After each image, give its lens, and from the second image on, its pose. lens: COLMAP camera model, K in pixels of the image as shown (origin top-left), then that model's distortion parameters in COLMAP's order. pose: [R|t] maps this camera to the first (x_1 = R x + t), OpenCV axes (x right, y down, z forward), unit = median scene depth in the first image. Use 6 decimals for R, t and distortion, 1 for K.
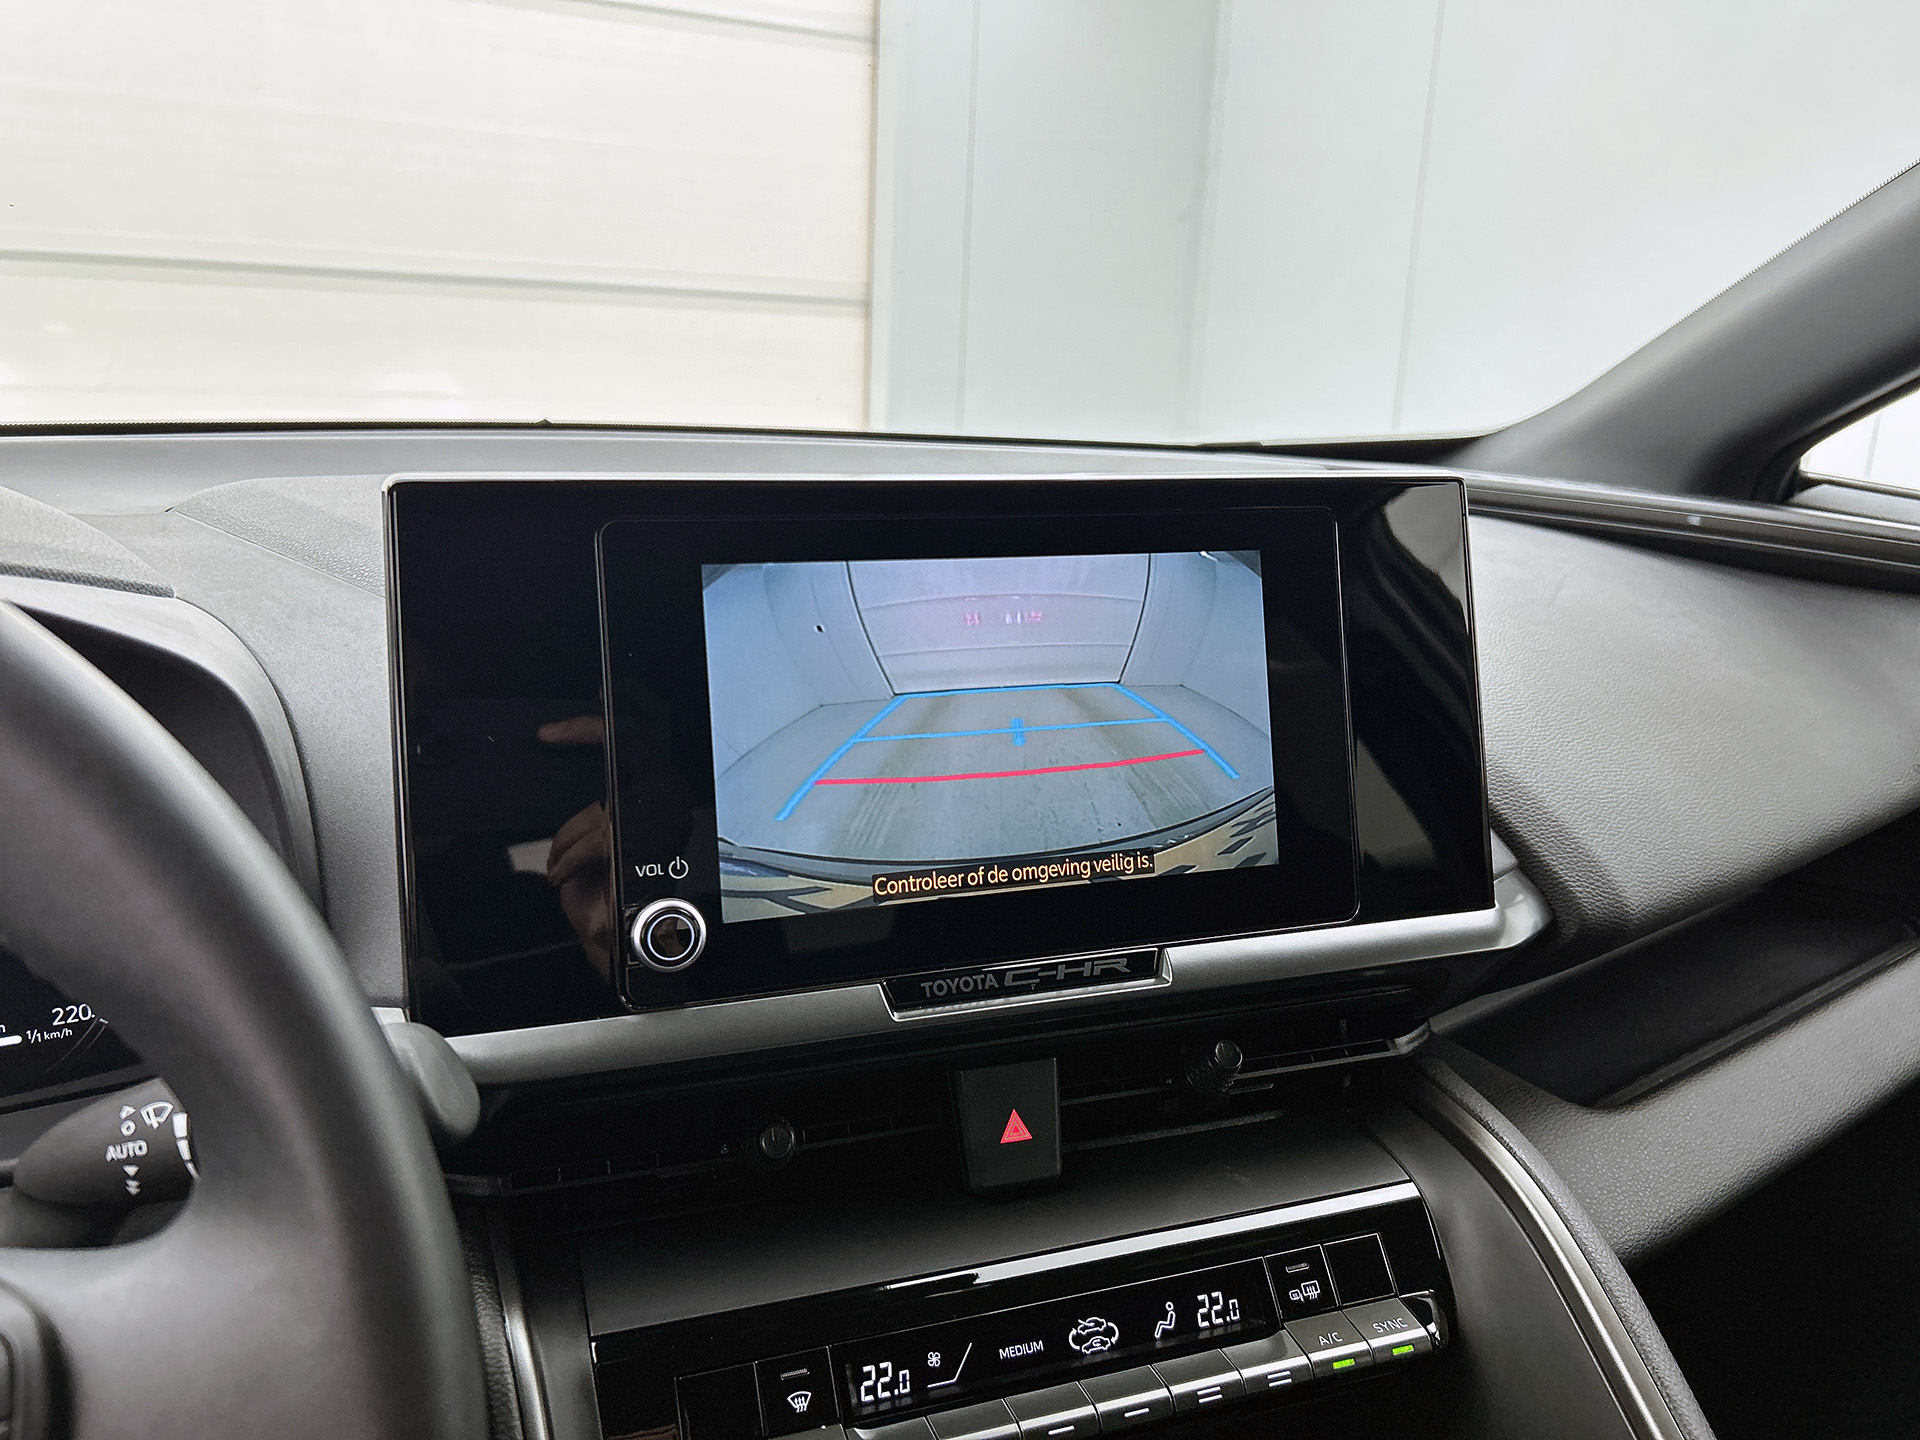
lens RADIAL K [[1459.9, 0, 952.5], [0, 1459.9, 702.7], [0, 0, 1]] dist [0.045342, -0.055431]
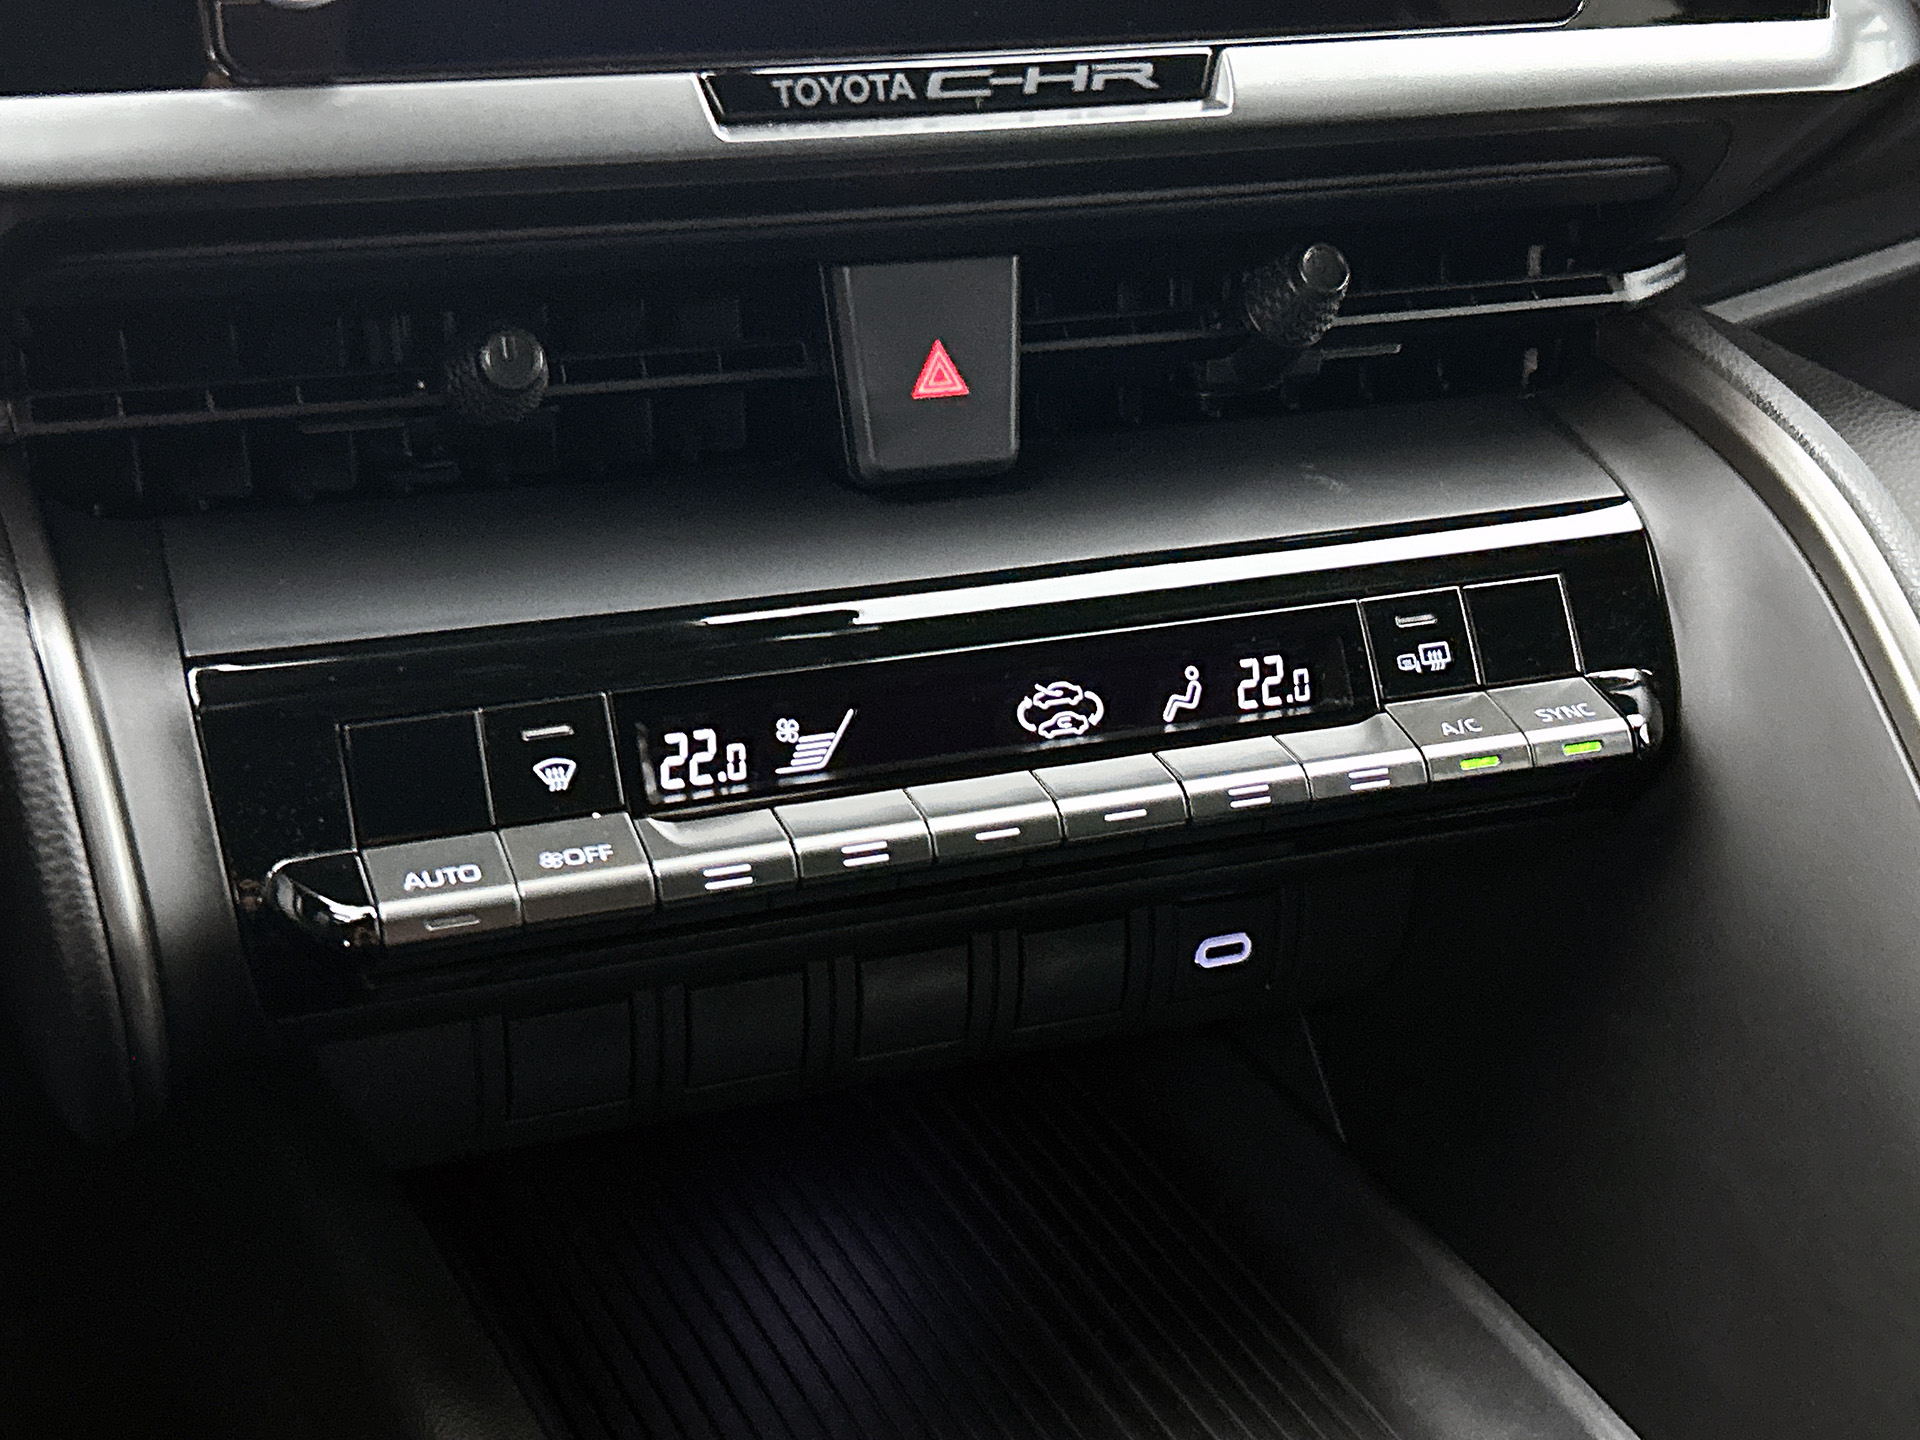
lens RADIAL K [[2590.1, 0, 937.3], [0, 2590.1, 683.3], [0, 0, 1]] dist [0.114976, 0.000000]
pose [[0.999191, 0.021708, 0.033855, 0.011233], [-0.029972, 0.963249, 0.266933, 0.141284], [-0.026816, -0.267732, 0.963120, 0.005700]]
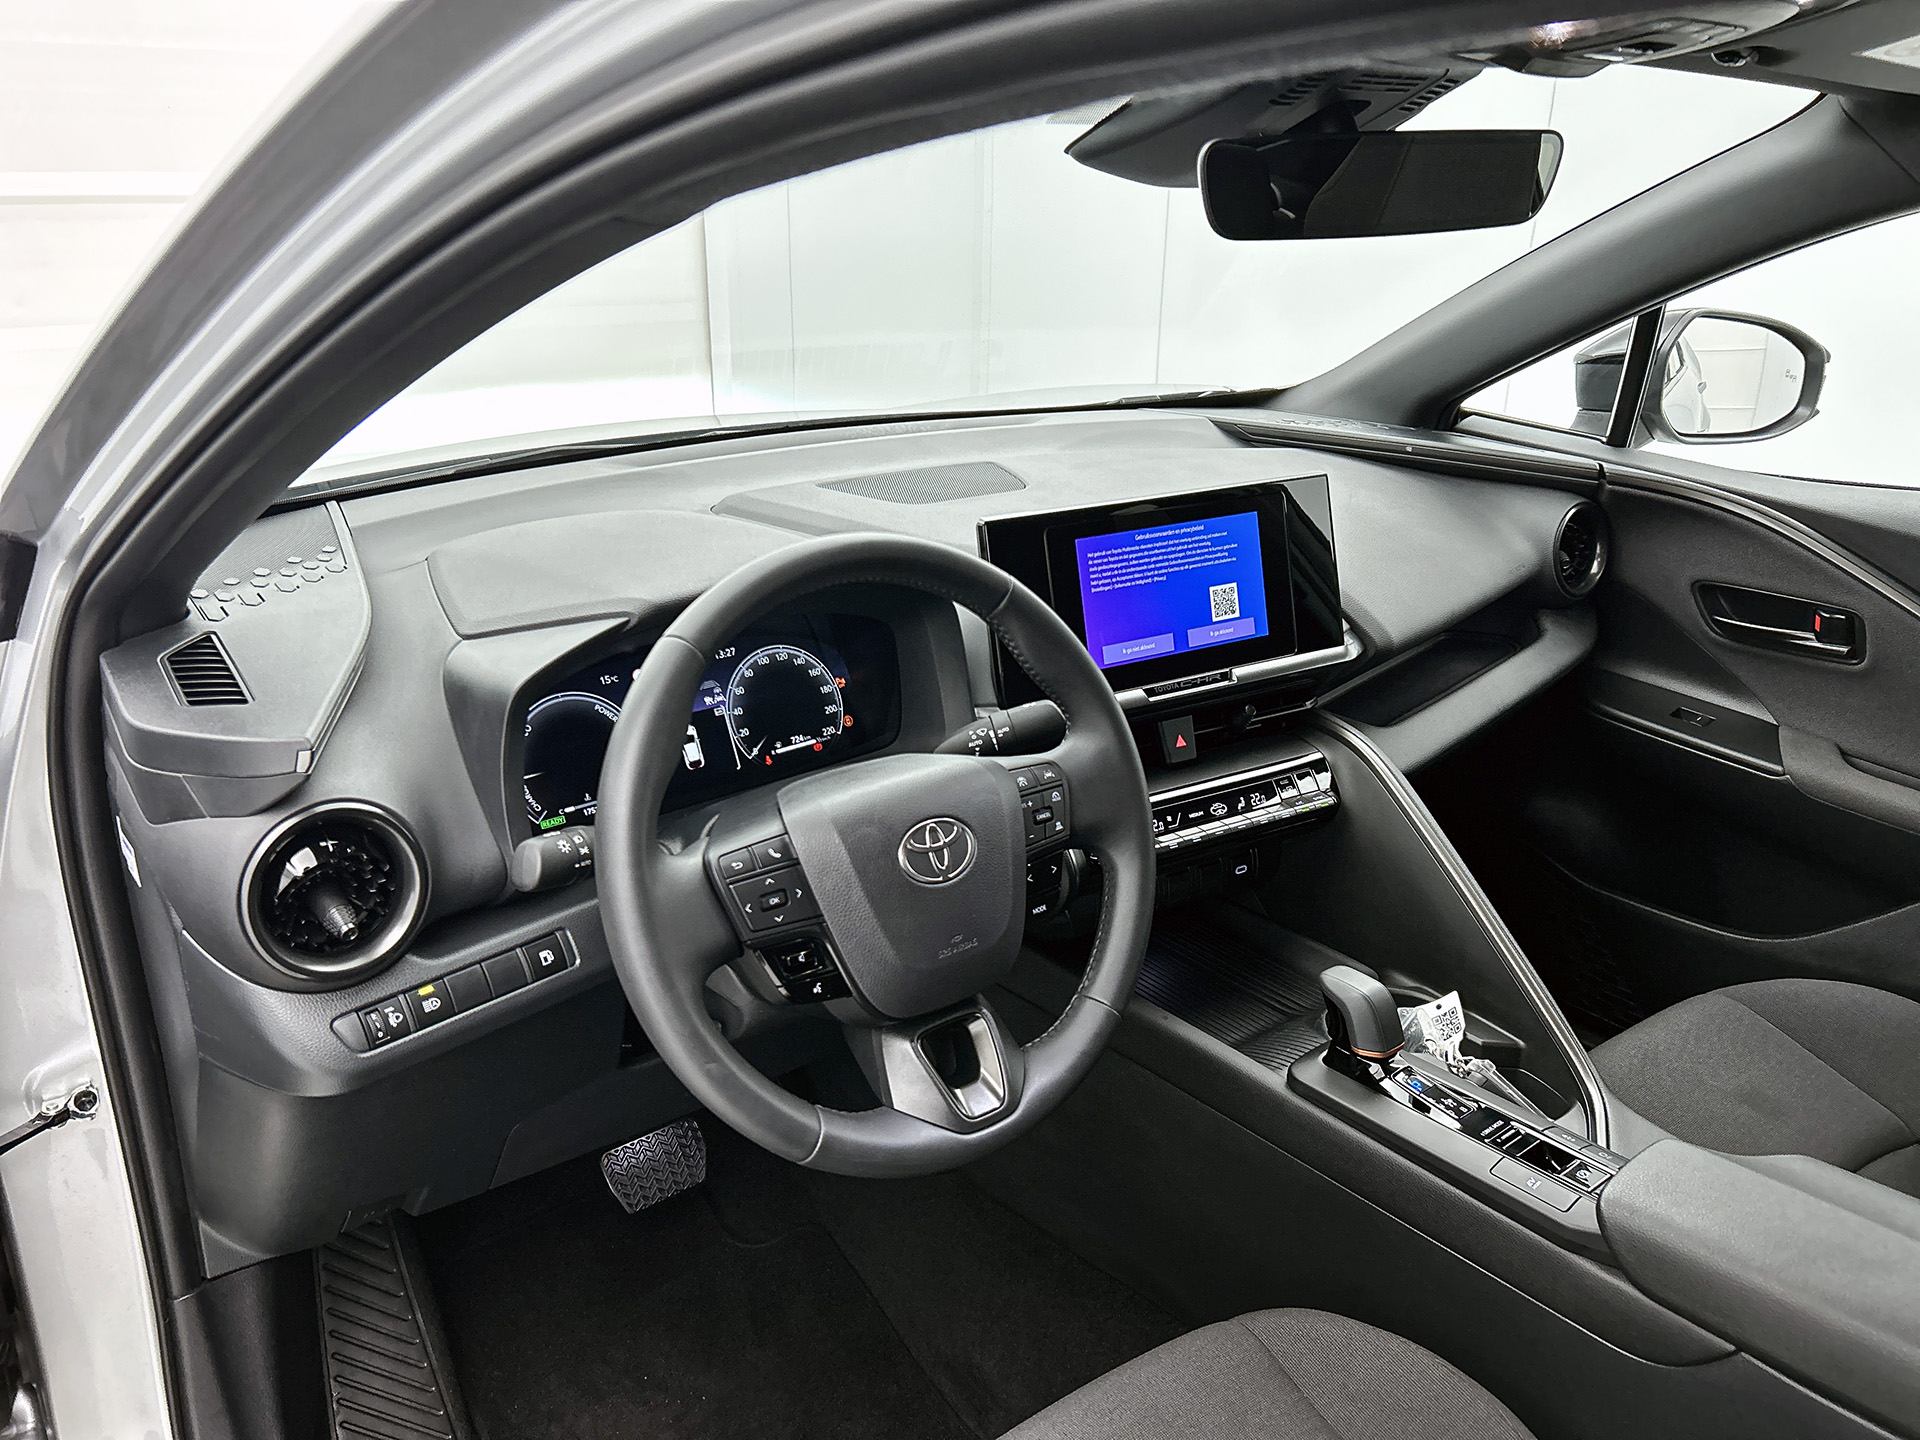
lens RADIAL K [[1459.9, 0, 957.2], [0, 1459.9, 748.8], [0, 0, 1]] dist [0.045342, -0.055431]
pose [[0.981514, -0.095797, 0.165690, -0.806855], [0.071150, 0.986308, 0.148776, -0.120425], [-0.177673, -0.134237, 0.974891, -1.529278]]
